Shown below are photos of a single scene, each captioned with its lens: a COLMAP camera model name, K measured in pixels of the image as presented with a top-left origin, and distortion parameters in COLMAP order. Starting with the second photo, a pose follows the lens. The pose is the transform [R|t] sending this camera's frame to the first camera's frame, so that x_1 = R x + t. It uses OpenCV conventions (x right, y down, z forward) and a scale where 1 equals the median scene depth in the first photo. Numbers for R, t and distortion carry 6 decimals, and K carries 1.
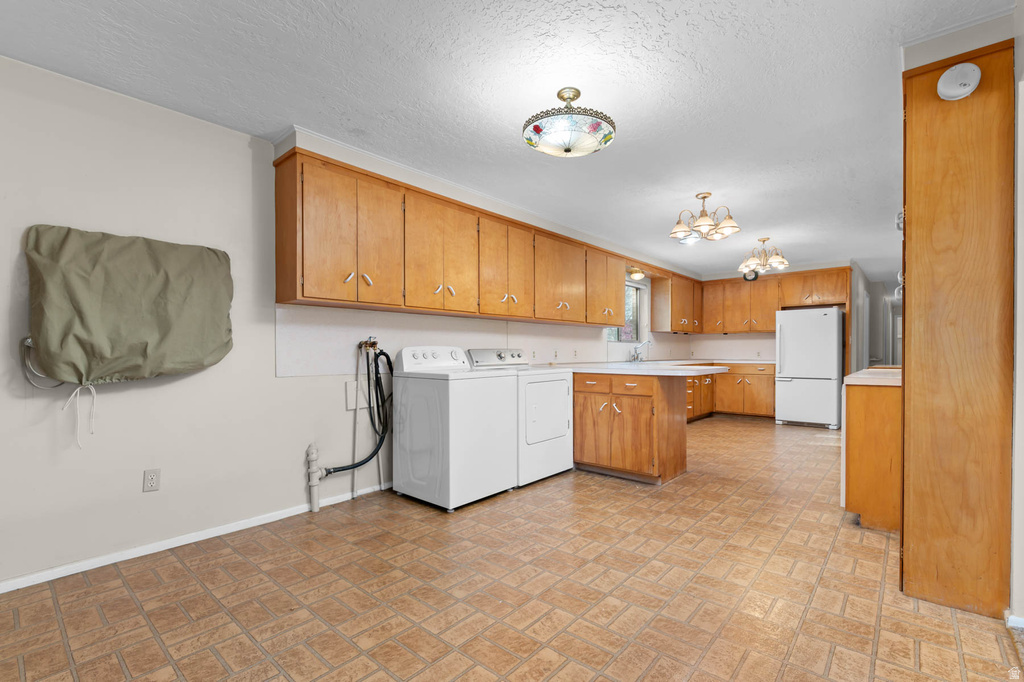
lens RADIAL K [[455.2, 0, 515.2], [0, 455.2, 367.6], [0, 0, 1]] dist [0.000682, 0.000157]
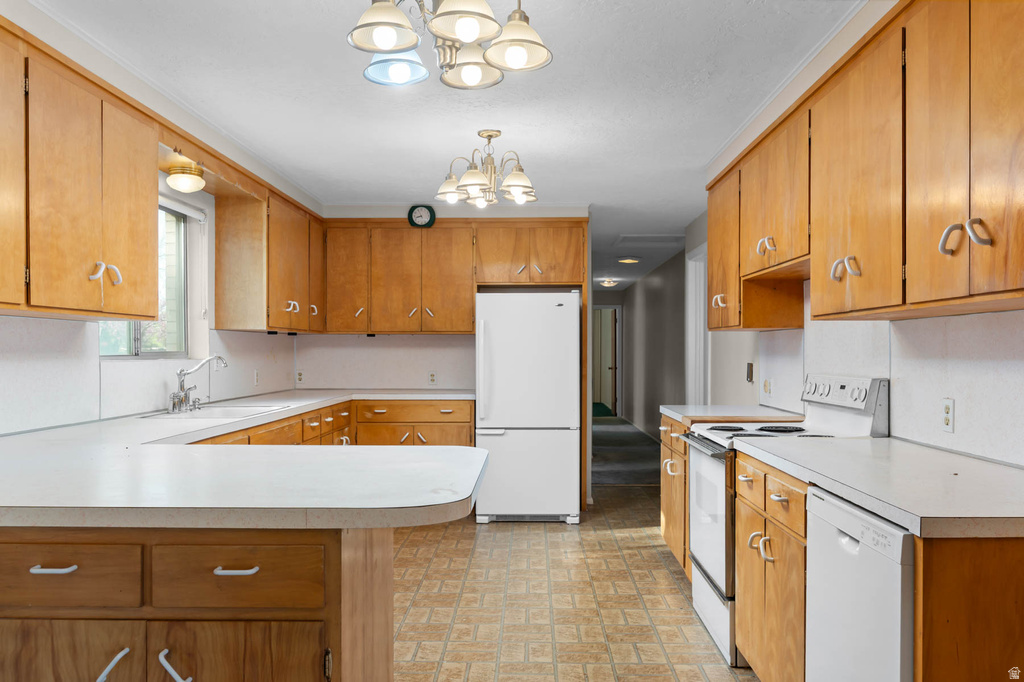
lens RADIAL K [[804.7, 0, 513.7], [0, 804.7, 355.4], [0, 0, 1]] dist [0.006441, -0.000883]
pose [[0.766784, -0.001303, 0.641904, 0.089166], [0.018034, 0.999647, -0.019512, -0.073065], [-0.641652, 0.026537, 0.766537, 0.573139]]
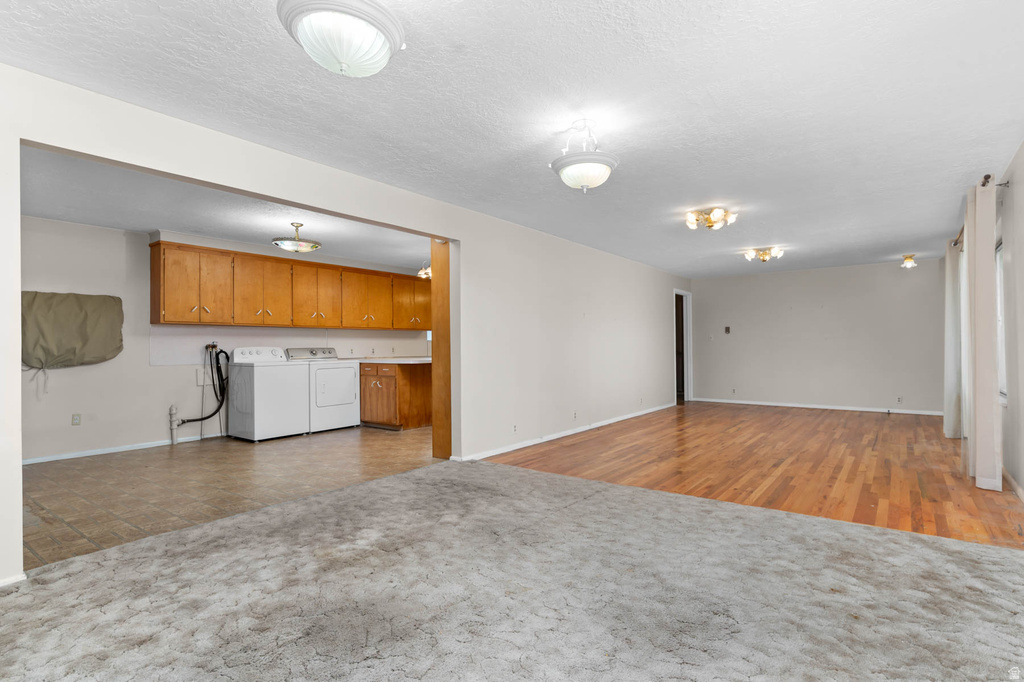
lens RADIAL K [[499.0, 0, 513.2], [0, 499.0, 353.3], [0, 0, 1]] dist [0.000012, -0.000556]
pose [[0.997407, -0.007876, 0.071541, 0.597028], [0.009470, 0.999714, -0.021961, 0.022922], [-0.071348, 0.022582, 0.997196, -0.829386]]
